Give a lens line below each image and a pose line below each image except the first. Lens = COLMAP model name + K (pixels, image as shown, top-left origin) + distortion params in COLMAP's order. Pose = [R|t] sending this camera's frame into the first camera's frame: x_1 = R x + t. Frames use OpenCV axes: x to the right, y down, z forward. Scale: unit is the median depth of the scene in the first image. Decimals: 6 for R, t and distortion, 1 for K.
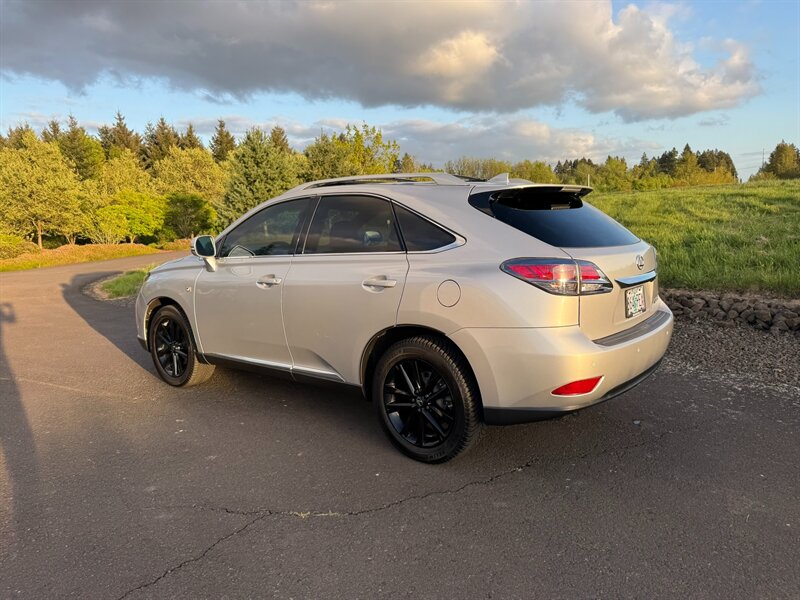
lens RADIAL K [[559.7, 0, 406.8], [0, 559.7, 305.2], [0, 0, 1]] dist [0.025122, -0.035616]
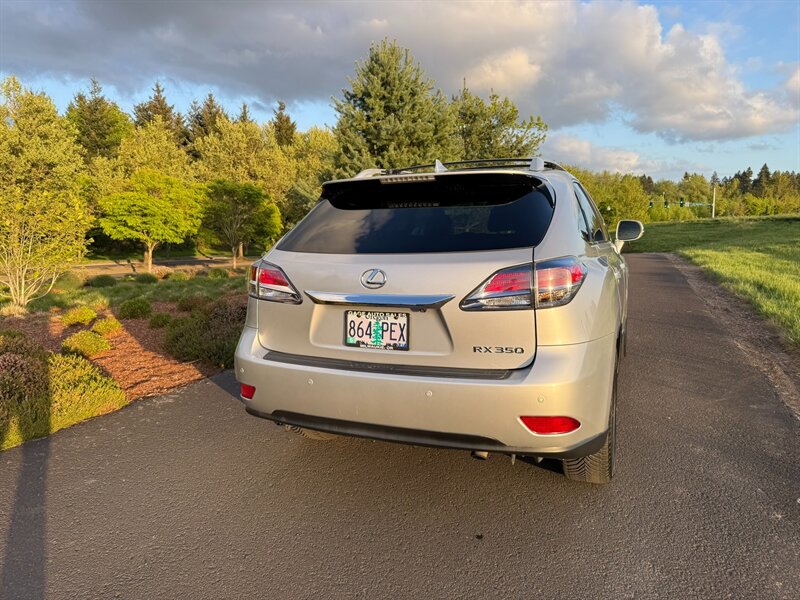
lens RADIAL K [[559.1, 0, 400.0], [0, 559.1, 300.0], [0, 0, 1]] dist [0.032407, -0.043145]
pose [[0.996124, 0.054415, -0.069108, -0.218225], [-0.056323, 0.998075, -0.025967, -0.078278], [0.067562, 0.029758, 0.997271, 0.524911]]
